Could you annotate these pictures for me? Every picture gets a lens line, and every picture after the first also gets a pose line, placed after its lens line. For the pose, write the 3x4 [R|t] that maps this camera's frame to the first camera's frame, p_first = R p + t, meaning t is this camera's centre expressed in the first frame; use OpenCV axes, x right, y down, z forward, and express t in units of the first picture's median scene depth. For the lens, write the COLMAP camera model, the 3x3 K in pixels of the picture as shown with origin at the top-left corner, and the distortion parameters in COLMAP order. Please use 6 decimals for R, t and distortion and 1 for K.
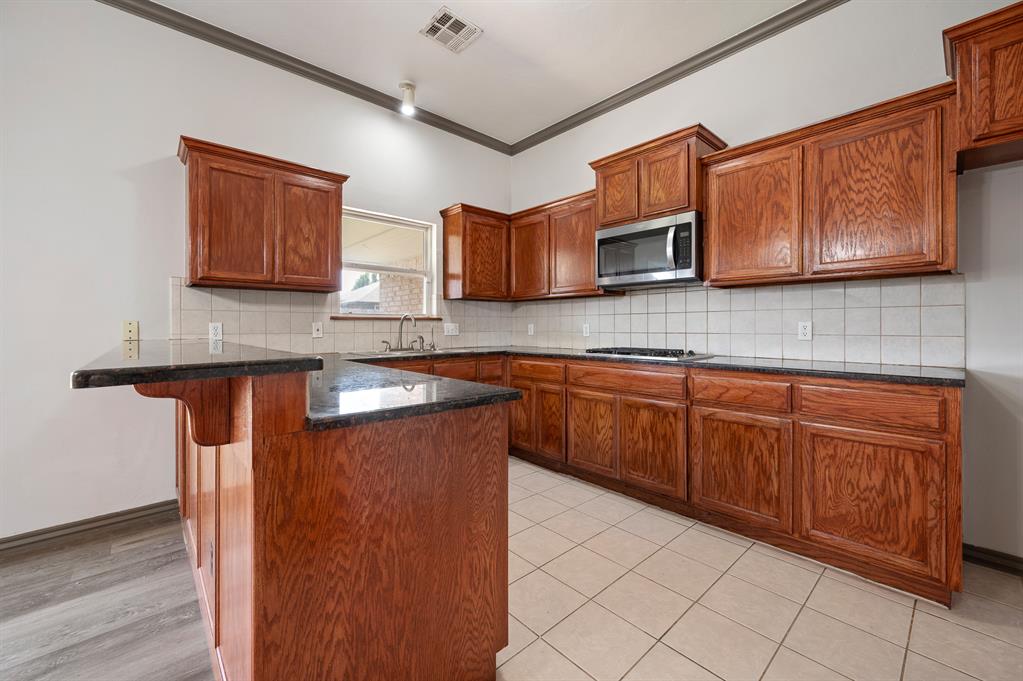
lens RADIAL K [[409.7, 0, 515.2], [0, 409.7, 325.6], [0, 0, 1]] dist [-0.000836, -0.000086]
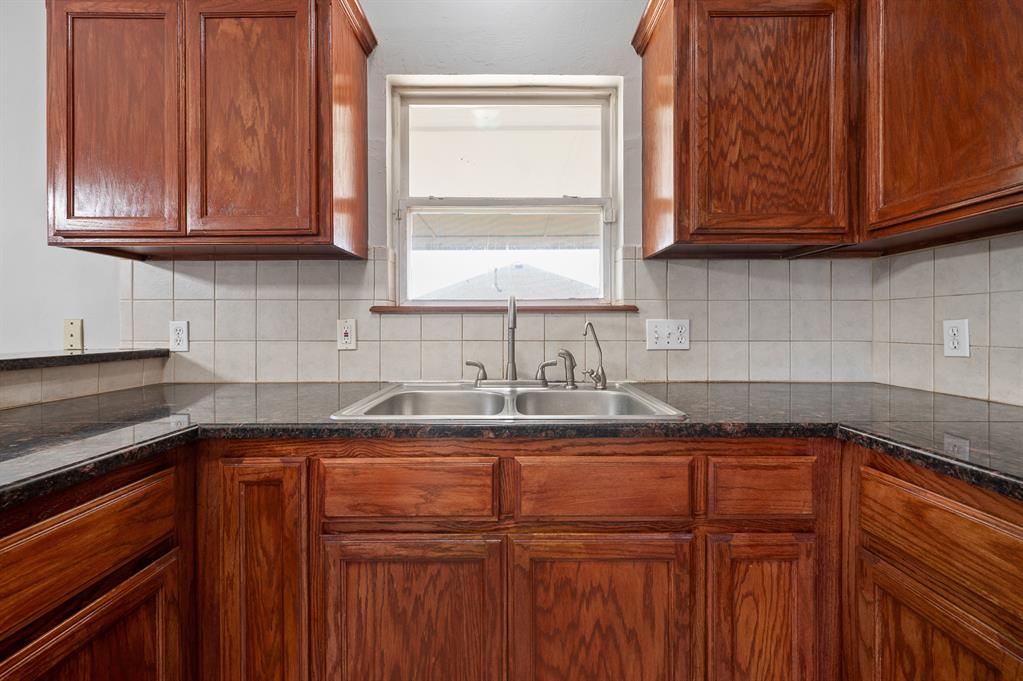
lens RADIAL K [[409.7, 0, 515.2], [0, 409.7, 325.6], [0, 0, 1]] dist [-0.000836, -0.000086]
pose [[0.740098, 0.000670, -0.672499, 0.002077], [0.002646, 0.999989, 0.003909, -0.001746], [0.672494, -0.004673, 0.740088, 0.921215]]
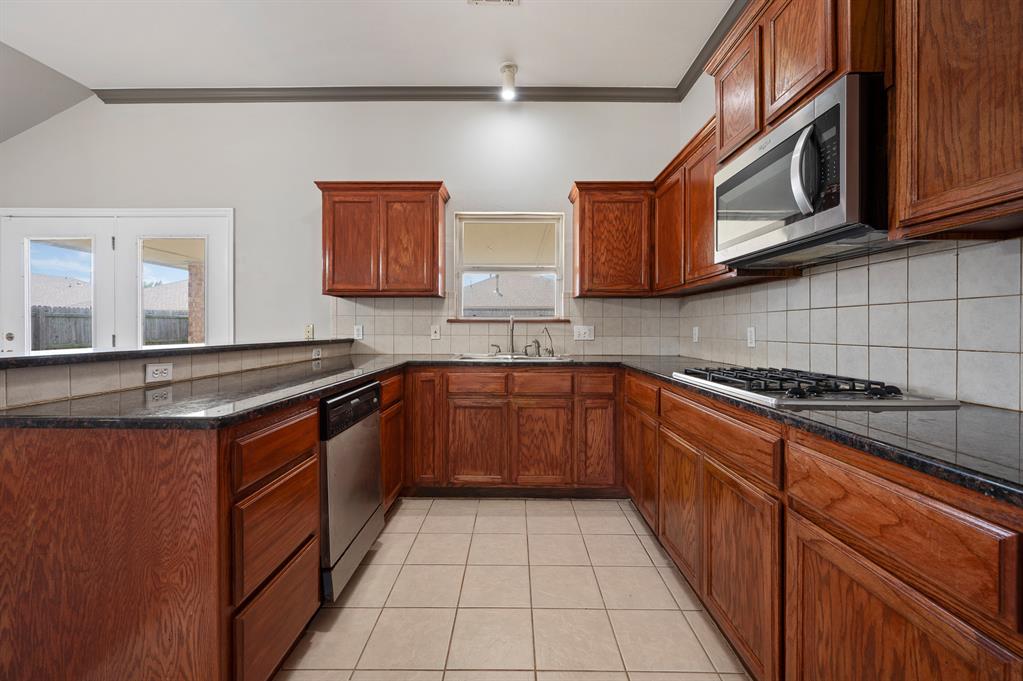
lens RADIAL K [[408.7, 0, 513.0], [0, 408.7, 328.4], [0, 0, 1]] dist [0.001319, 0.000246]
pose [[0.736043, 0.004376, -0.676921, 0.468231], [-0.002650, 0.999990, 0.003582, -0.004434], [0.676930, -0.000843, 0.736047, 0.417852]]
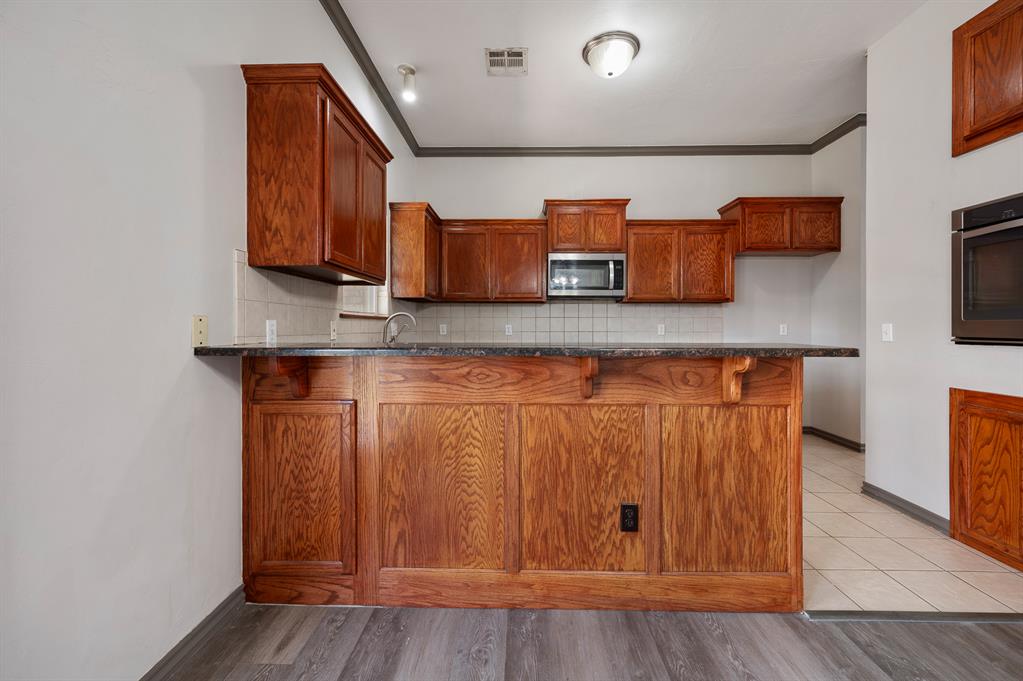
lens RADIAL K [[413.6, 0, 511.5], [0, 413.6, 329.1], [0, 0, 1]] dist [-0.000731, -0.000116]
pose [[0.688670, -0.001806, 0.725072, -0.994695], [-0.004861, 0.999963, 0.007107, 0.000633], [-0.725058, -0.008419, 0.688636, 0.220805]]
